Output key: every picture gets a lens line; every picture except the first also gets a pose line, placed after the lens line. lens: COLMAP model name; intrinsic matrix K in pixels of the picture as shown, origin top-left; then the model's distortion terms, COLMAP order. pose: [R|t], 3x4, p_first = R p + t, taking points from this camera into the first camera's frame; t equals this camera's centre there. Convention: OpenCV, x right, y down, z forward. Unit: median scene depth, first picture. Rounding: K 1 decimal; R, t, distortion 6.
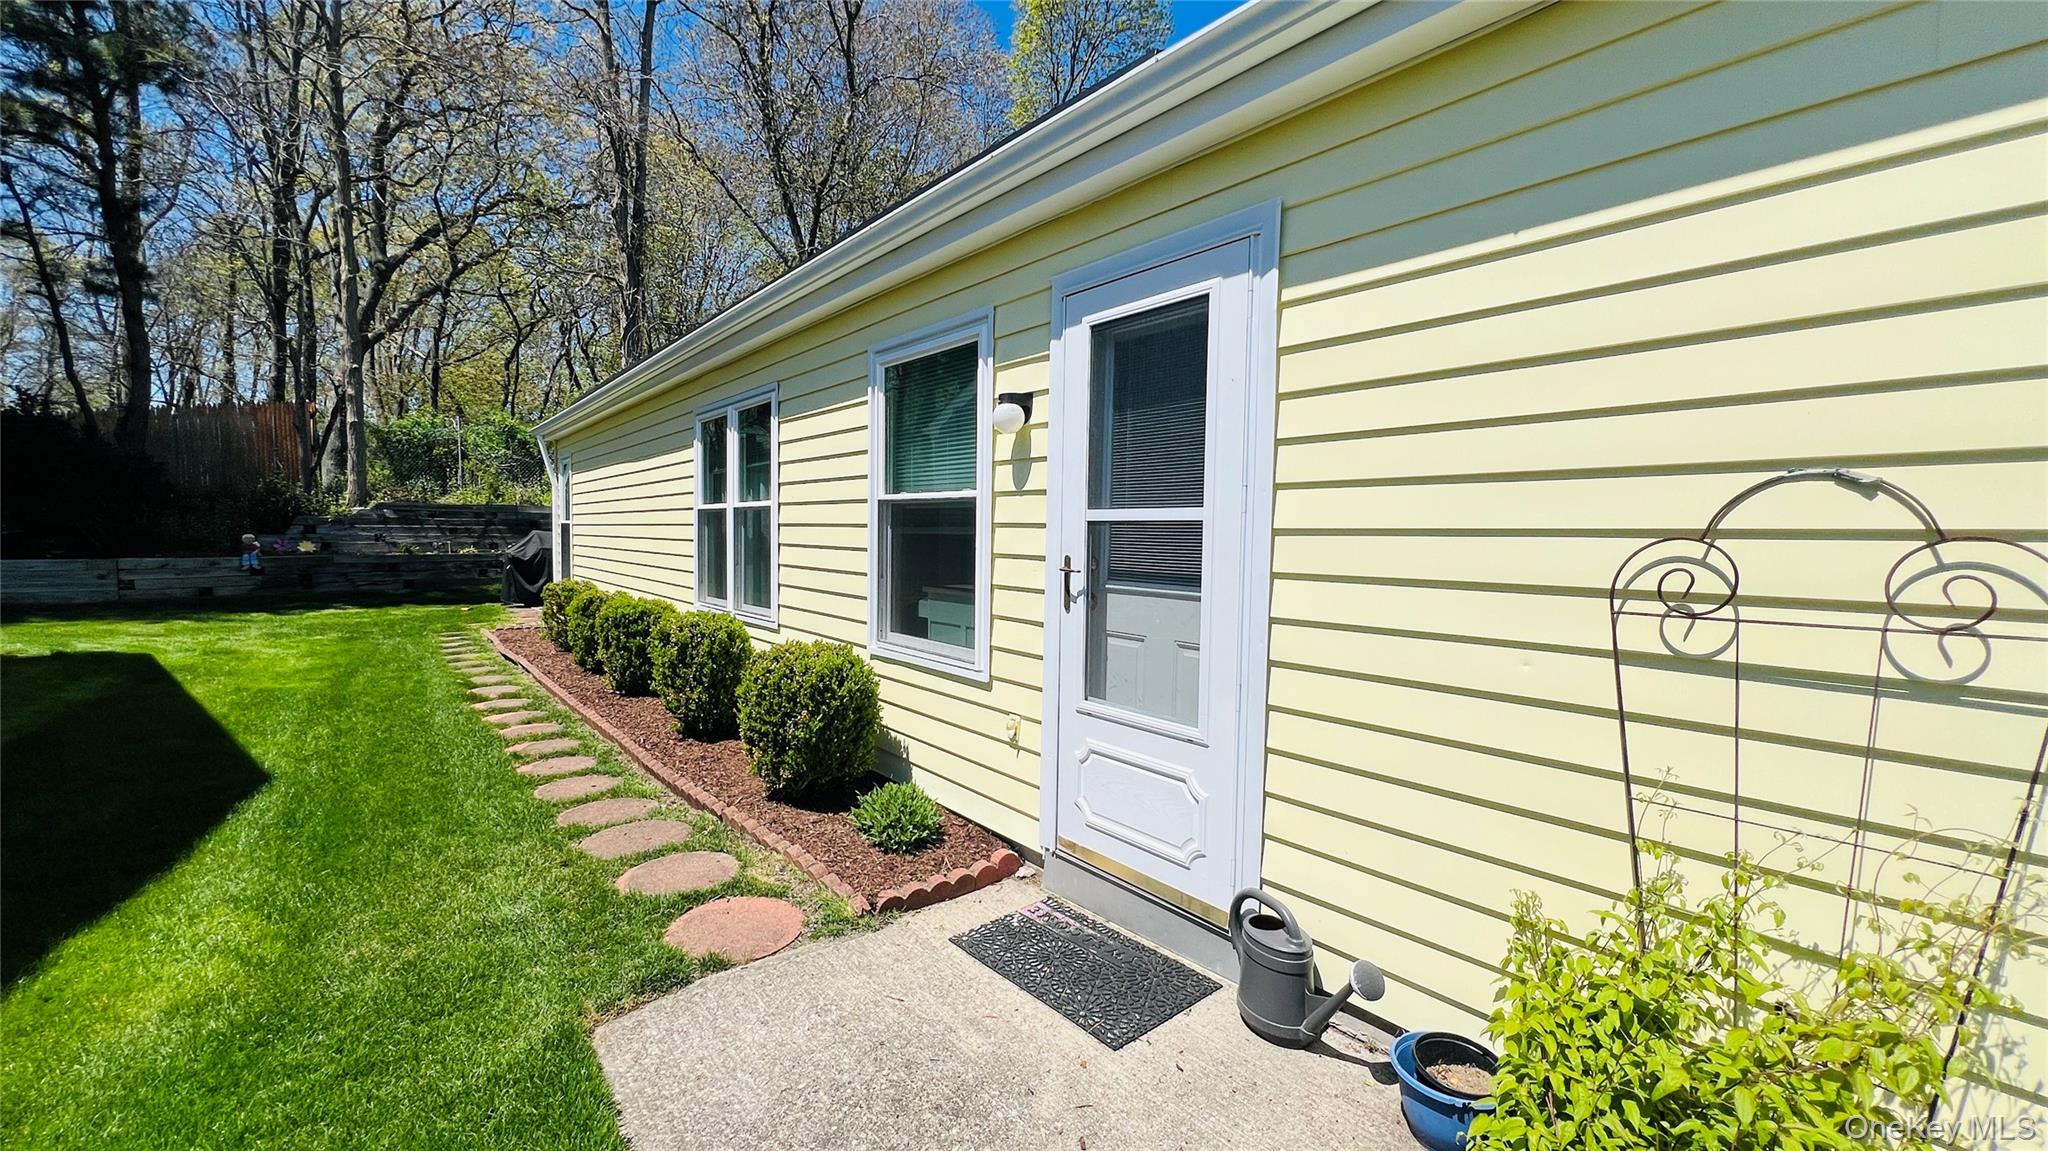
lens RADIAL K [[814.1, 0, 1025.0], [0, 814.1, 568.5], [0, 0, 1]] dist [-0.000369, -0.000031]
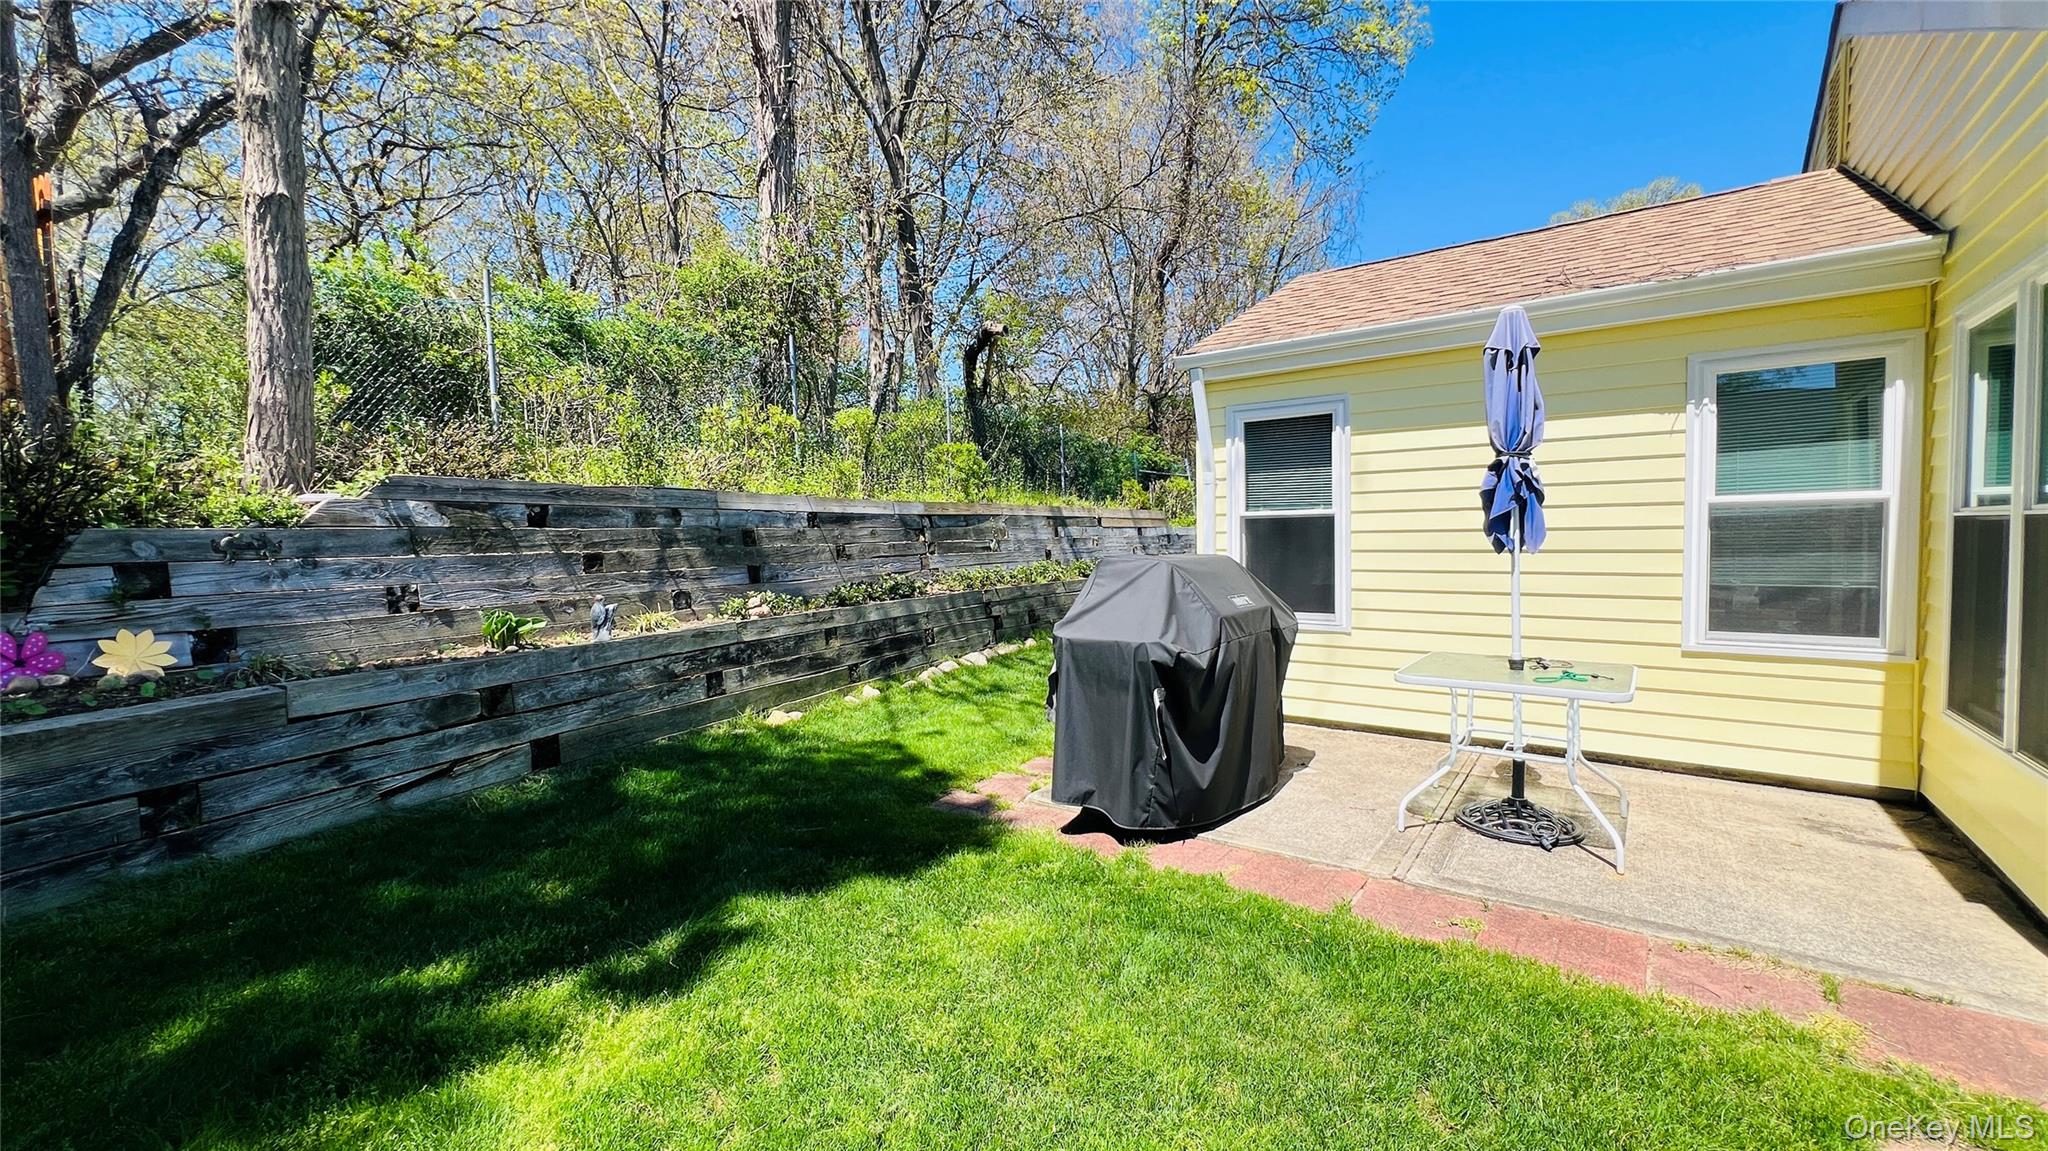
lens RADIAL K [[814.1, 0, 1023.1], [0, 814.1, 577.7], [0, 0, 1]] dist [-0.000369, -0.000031]
pose [[0.971782, -0.040395, 0.232396, -0.641085], [0.038675, 0.999180, 0.011956, -0.039625], [-0.232689, -0.002631, 0.972548, 0.662181]]
